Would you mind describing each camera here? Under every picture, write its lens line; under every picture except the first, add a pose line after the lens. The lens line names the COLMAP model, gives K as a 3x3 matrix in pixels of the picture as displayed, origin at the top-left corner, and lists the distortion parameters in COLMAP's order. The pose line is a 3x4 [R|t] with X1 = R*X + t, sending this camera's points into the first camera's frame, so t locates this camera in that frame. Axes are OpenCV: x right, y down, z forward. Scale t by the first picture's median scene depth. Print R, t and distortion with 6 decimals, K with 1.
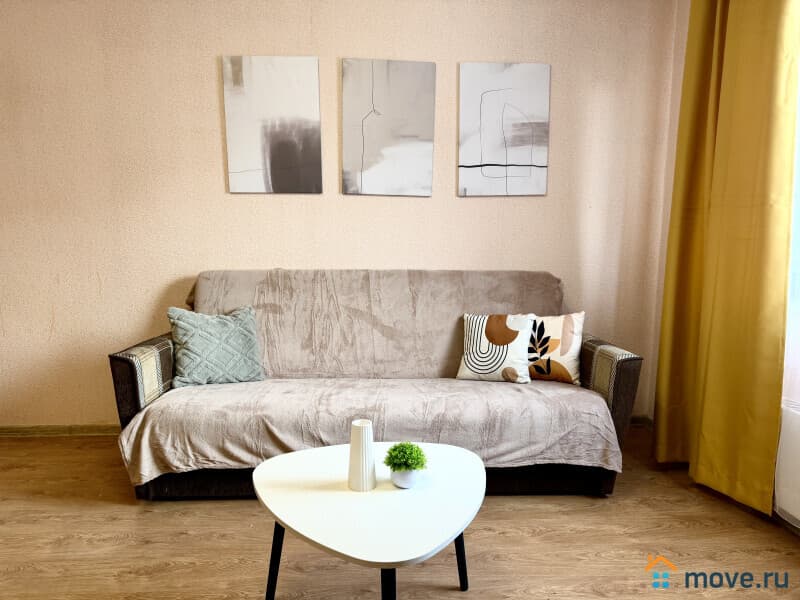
lens RADIAL K [[567.0, 0, 400.9], [0, 567.0, 304.2], [0, 0, 1]] dist [0.119965, -0.169263]
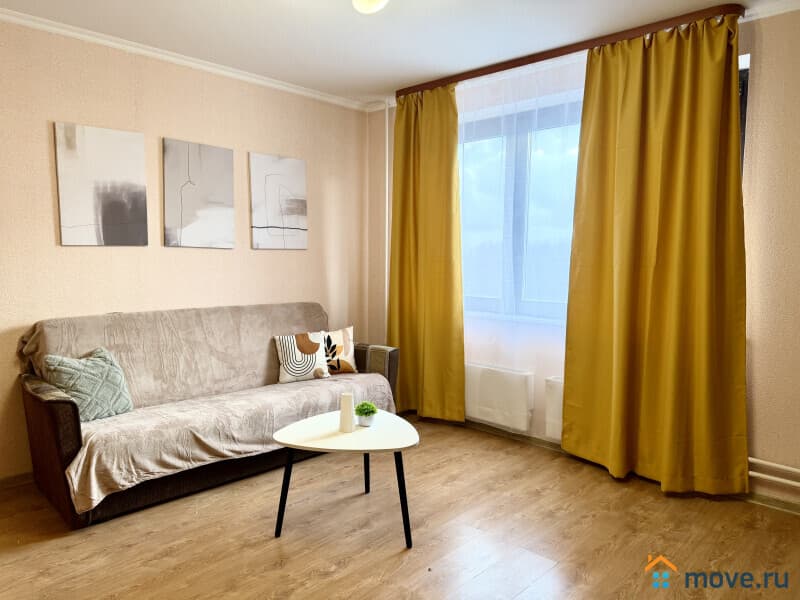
lens RADIAL K [[567.0, 0, 400.9], [0, 567.0, 304.2], [0, 0, 1]] dist [0.119965, -0.169263]
pose [[0.734285, -0.059361, 0.676241, -0.613542], [0.092946, 0.995579, -0.013532, -0.013076], [-0.672449, 0.072790, 0.736556, -0.224135]]
